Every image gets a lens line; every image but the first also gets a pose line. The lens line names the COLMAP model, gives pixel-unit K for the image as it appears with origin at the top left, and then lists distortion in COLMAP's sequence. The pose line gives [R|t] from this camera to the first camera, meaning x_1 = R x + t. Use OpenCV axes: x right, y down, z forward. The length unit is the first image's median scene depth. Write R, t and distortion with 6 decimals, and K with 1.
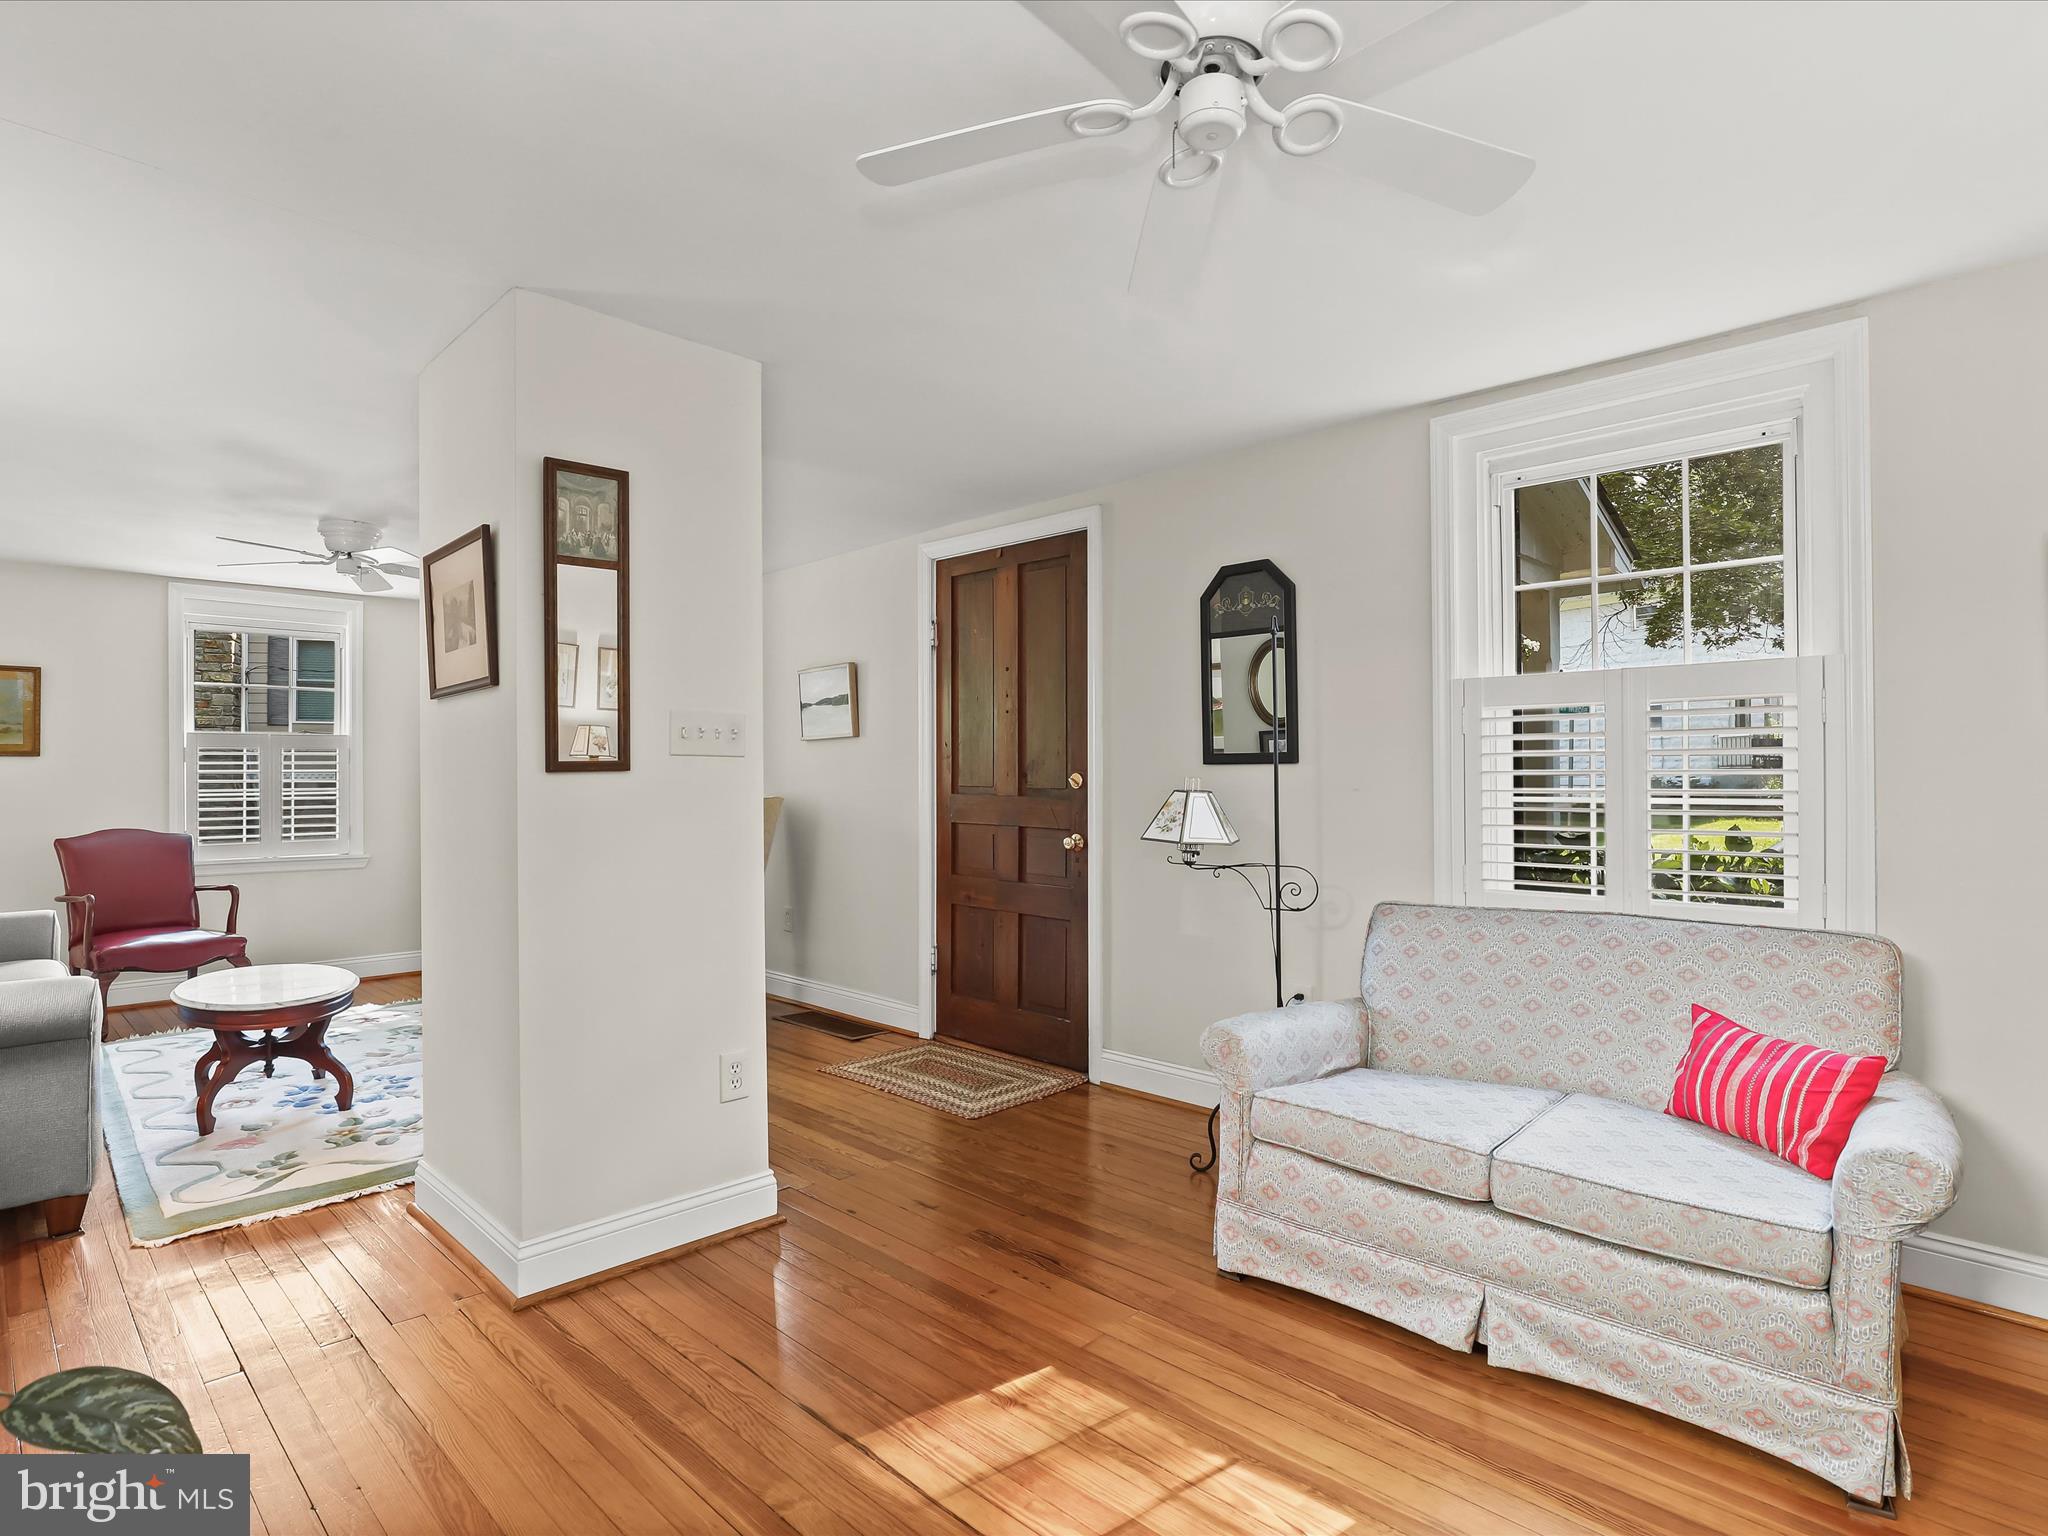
lens RADIAL K [[1074.2, 0, 1030.6], [0, 1074.2, 777.2], [0, 0, 1]] dist [-0.002472, -0.000457]
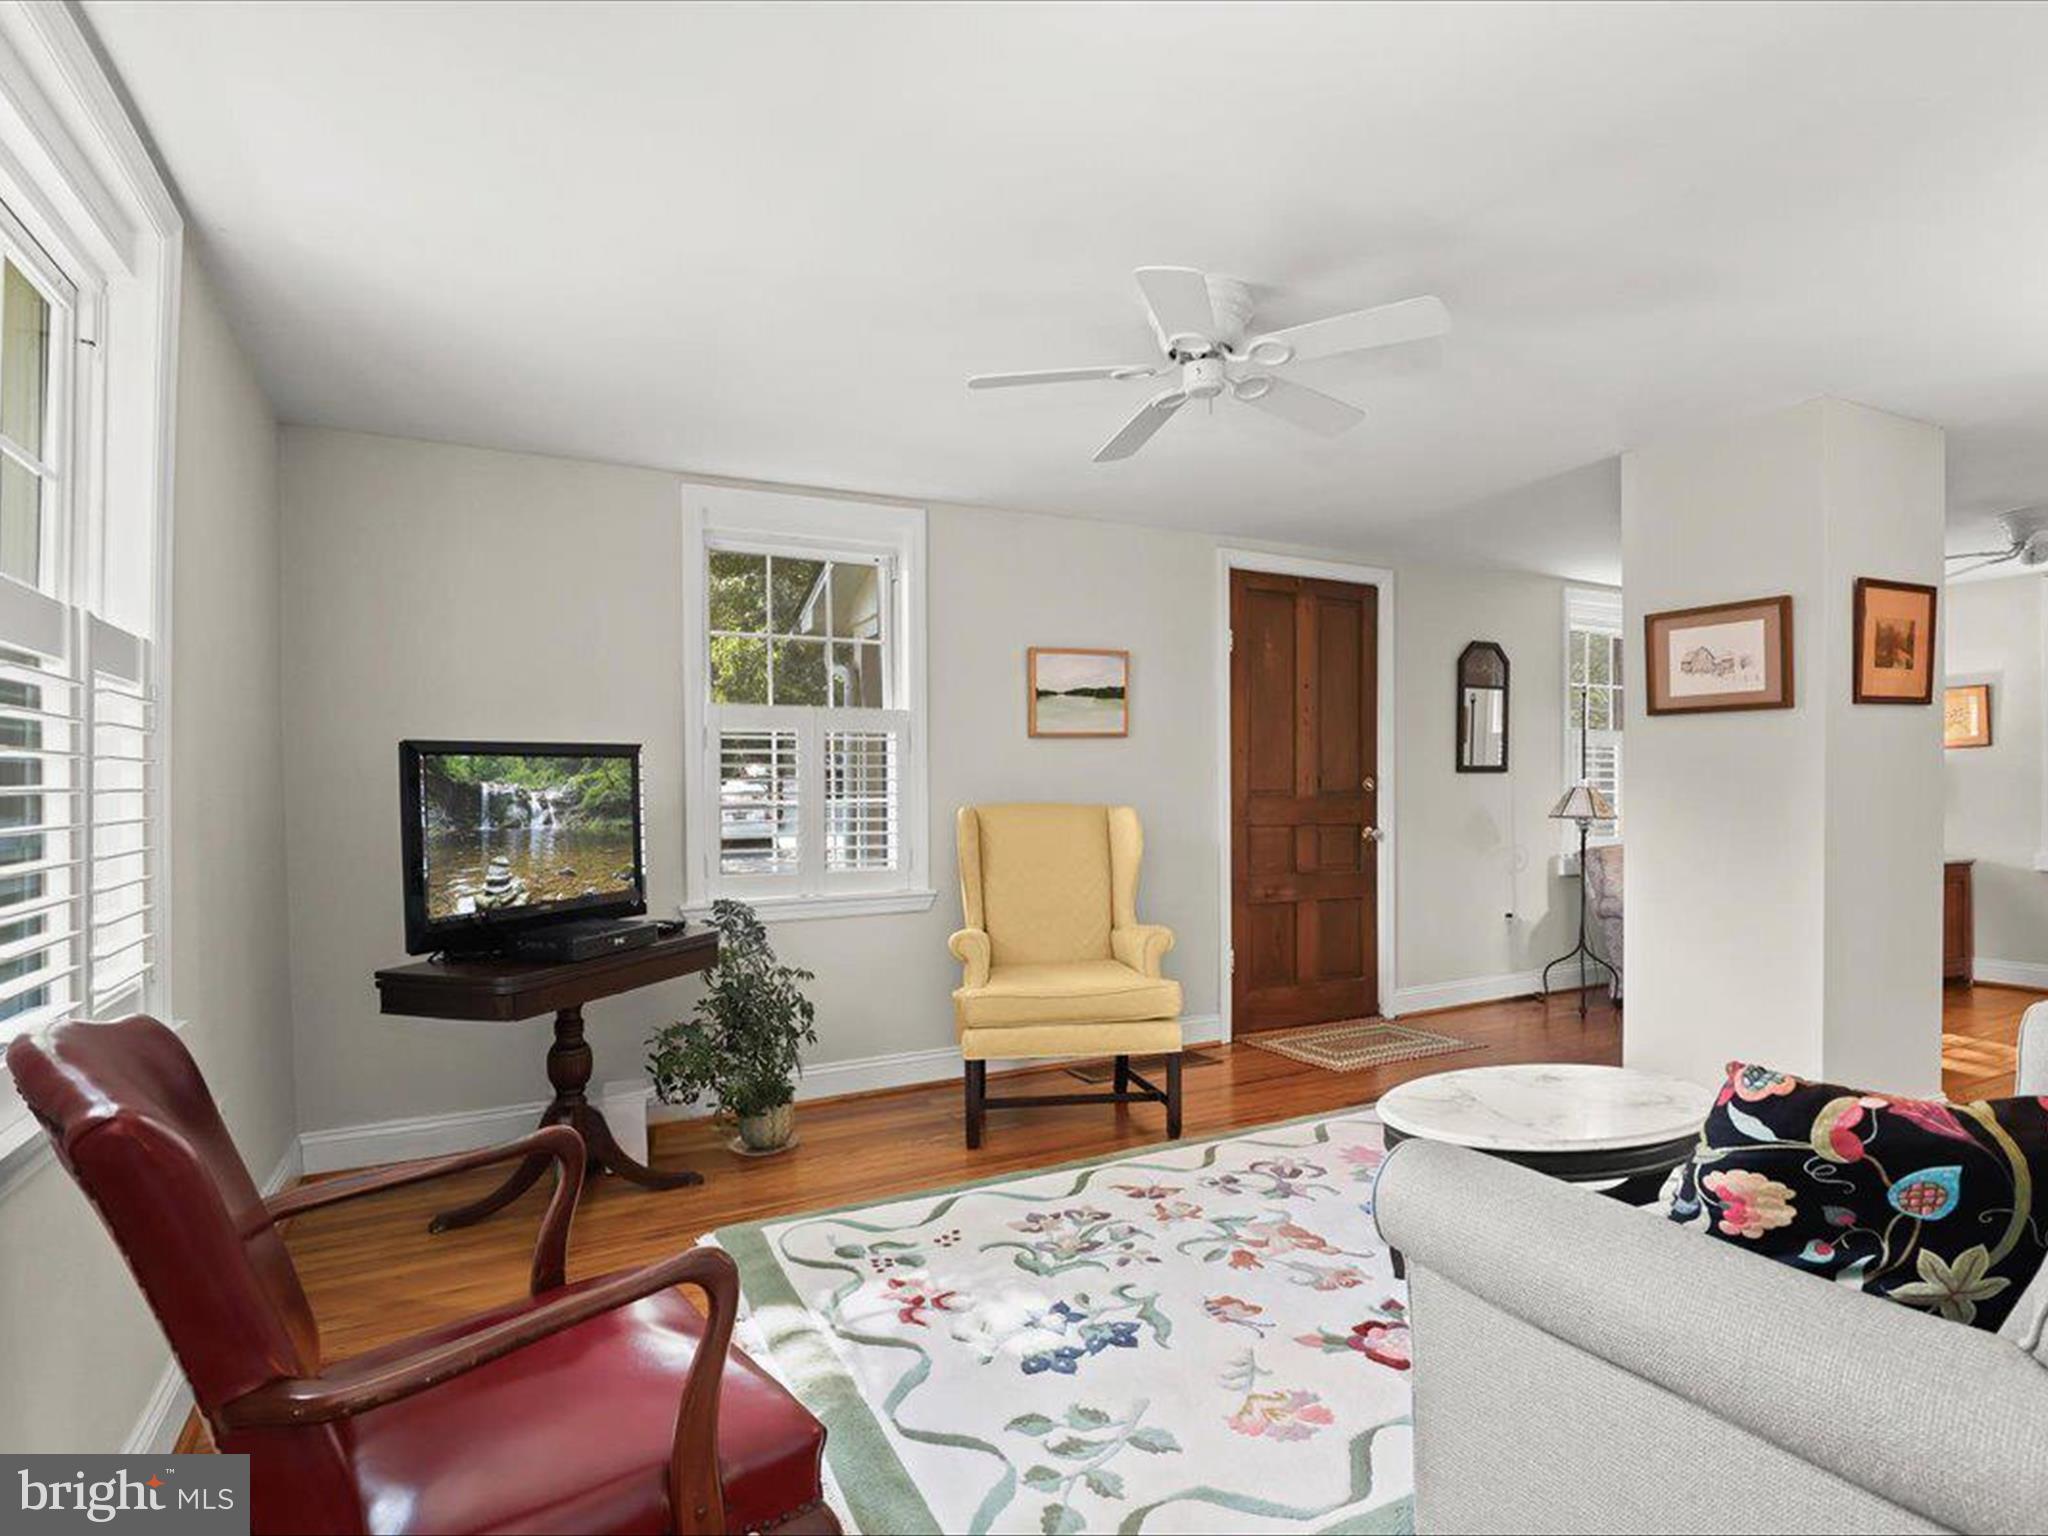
lens RADIAL K [[1016.9, 0, 1013.1], [0, 1016.9, 745.5], [0, 0, 1]] dist [0.010095, 0.000117]
pose [[0.307220, 0.024473, 0.951324, -1.194774], [0.002632, 0.999644, -0.026566, -0.011609], [-0.951635, 0.010665, 0.307046, 1.023259]]
